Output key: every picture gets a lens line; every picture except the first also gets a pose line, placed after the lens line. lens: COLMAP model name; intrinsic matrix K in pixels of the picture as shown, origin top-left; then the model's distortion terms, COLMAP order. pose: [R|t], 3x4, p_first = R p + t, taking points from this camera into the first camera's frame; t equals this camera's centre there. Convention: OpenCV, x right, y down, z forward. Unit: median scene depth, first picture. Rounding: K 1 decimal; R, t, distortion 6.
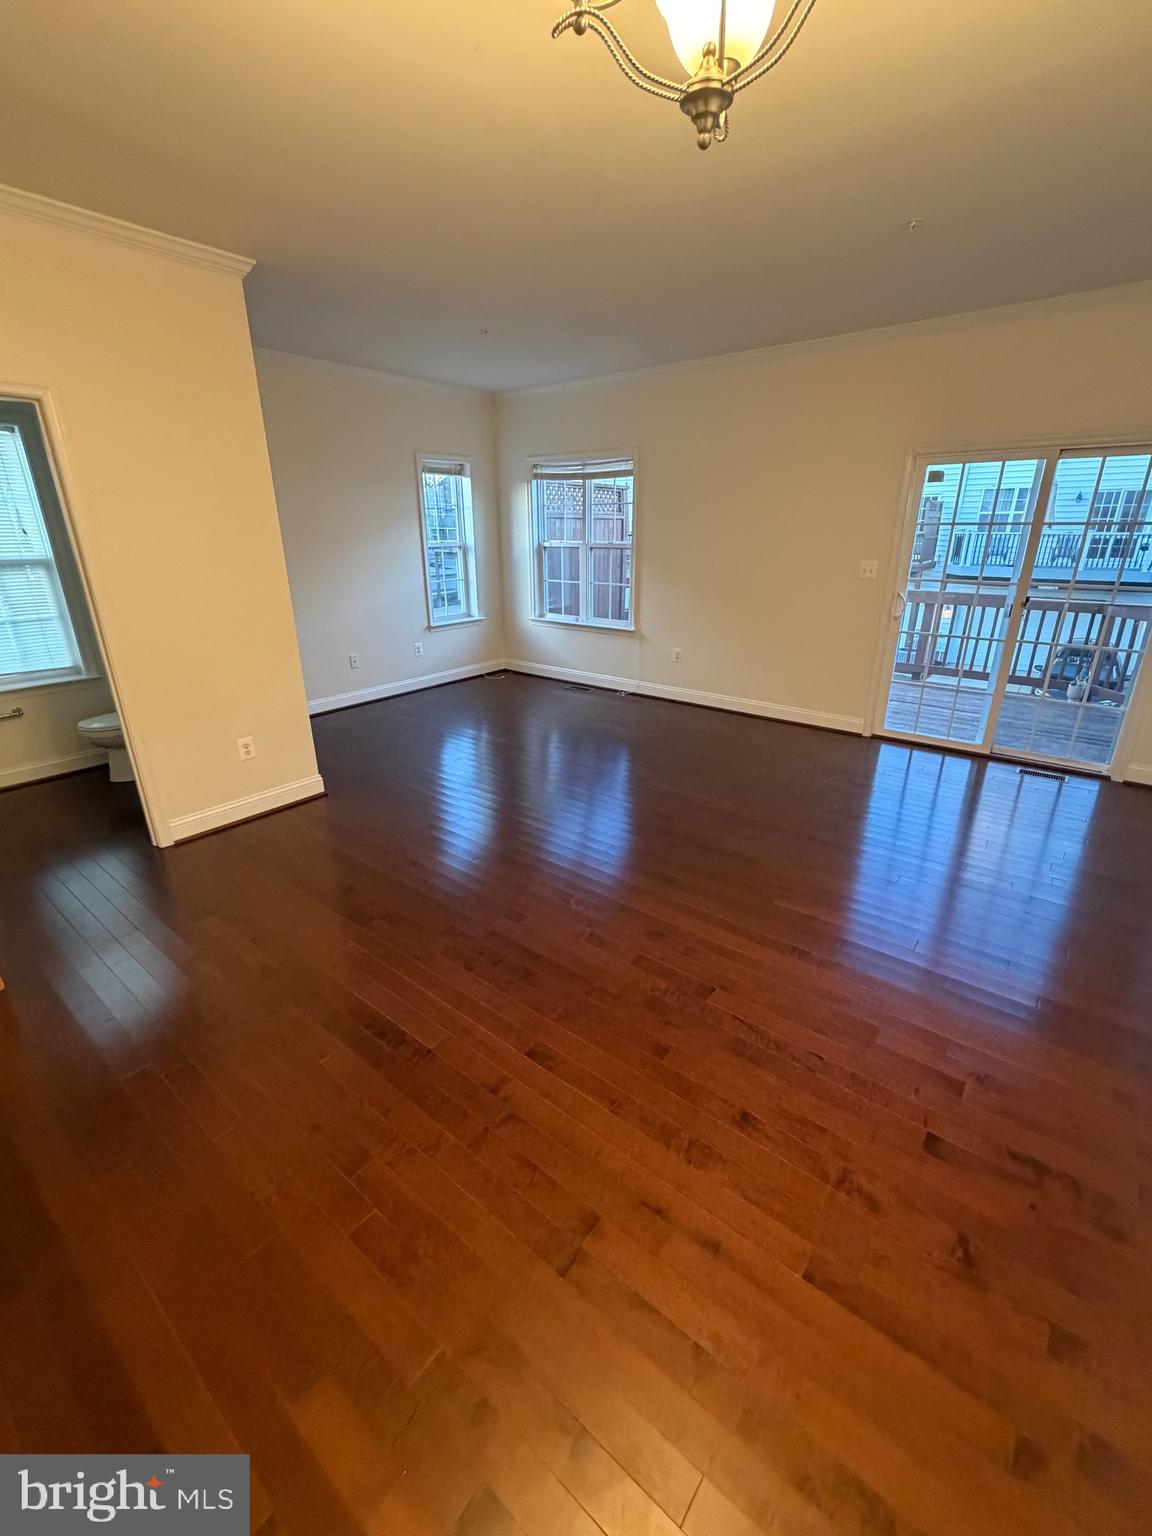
lens RADIAL K [[642.7, 0, 576.6], [0, 642.7, 764.4], [0, 0, 1]] dist [0.001536, -0.000328]
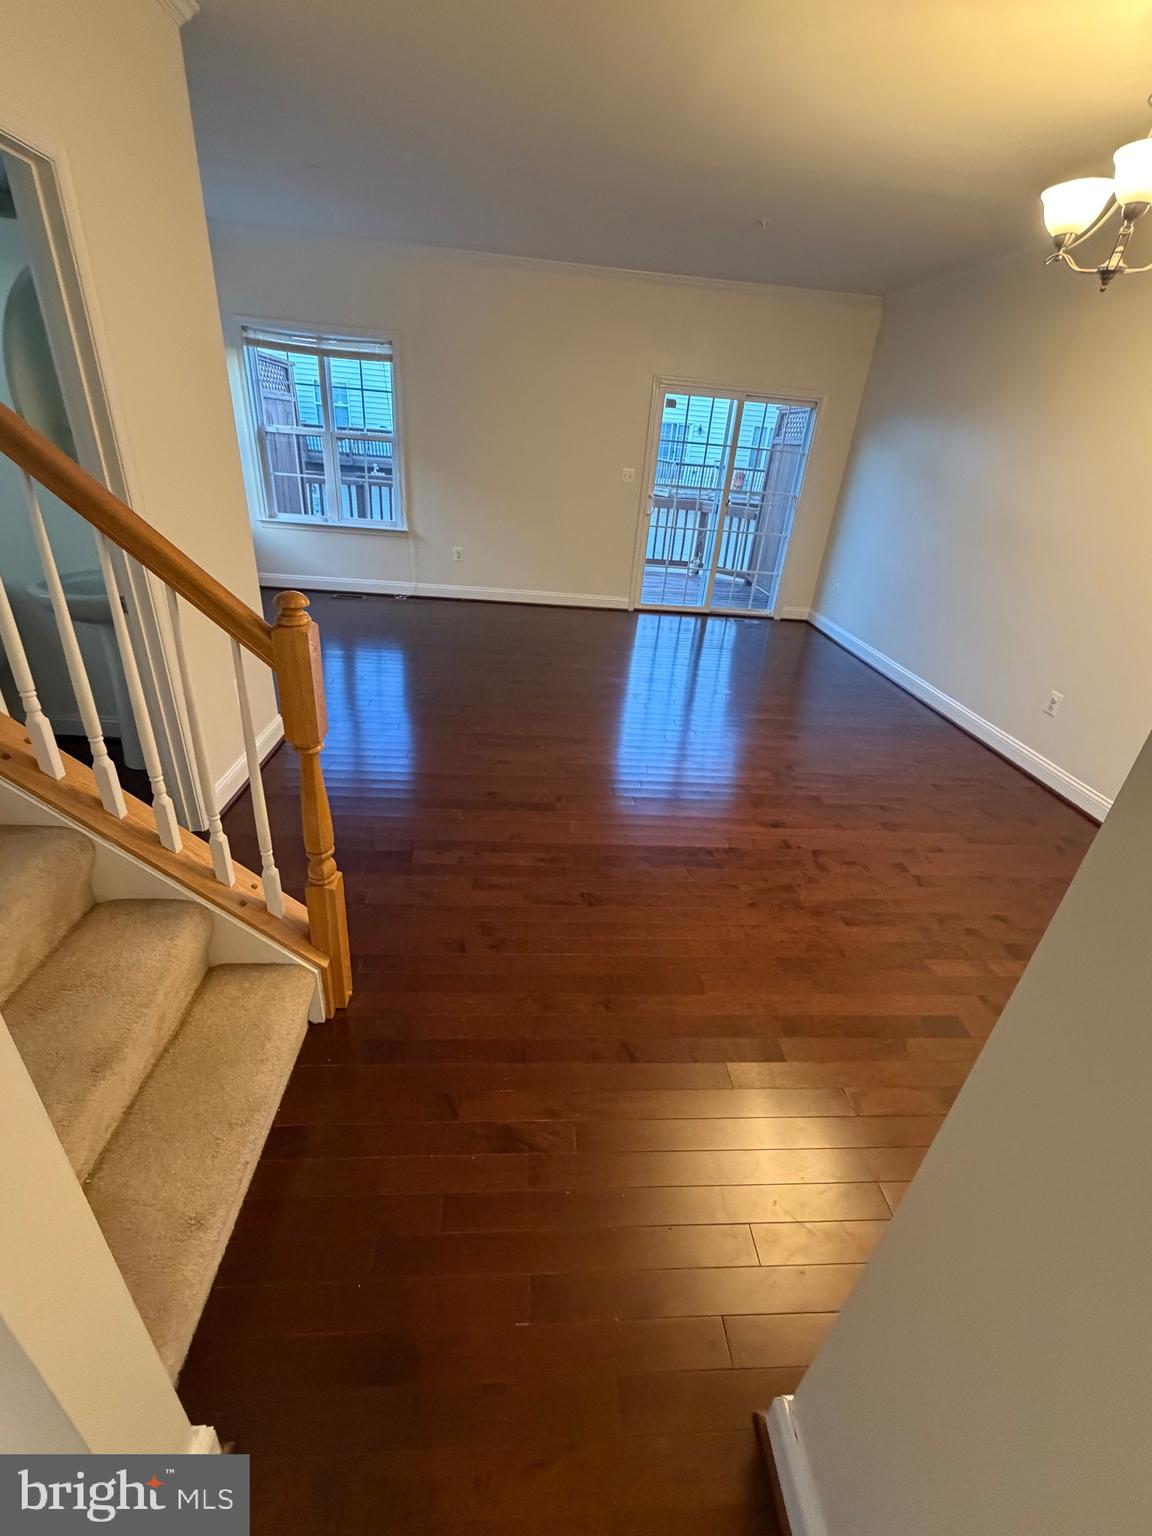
lens RADIAL K [[642.7, 0, 573.1], [0, 642.7, 767.3], [0, 0, 1]] dist [0.001536, -0.000328]
pose [[0.735740, -0.254931, 0.627452, -0.537034], [0.159432, 0.965610, 0.205376, -0.022943], [-0.658231, -0.051068, 0.751082, 0.083699]]
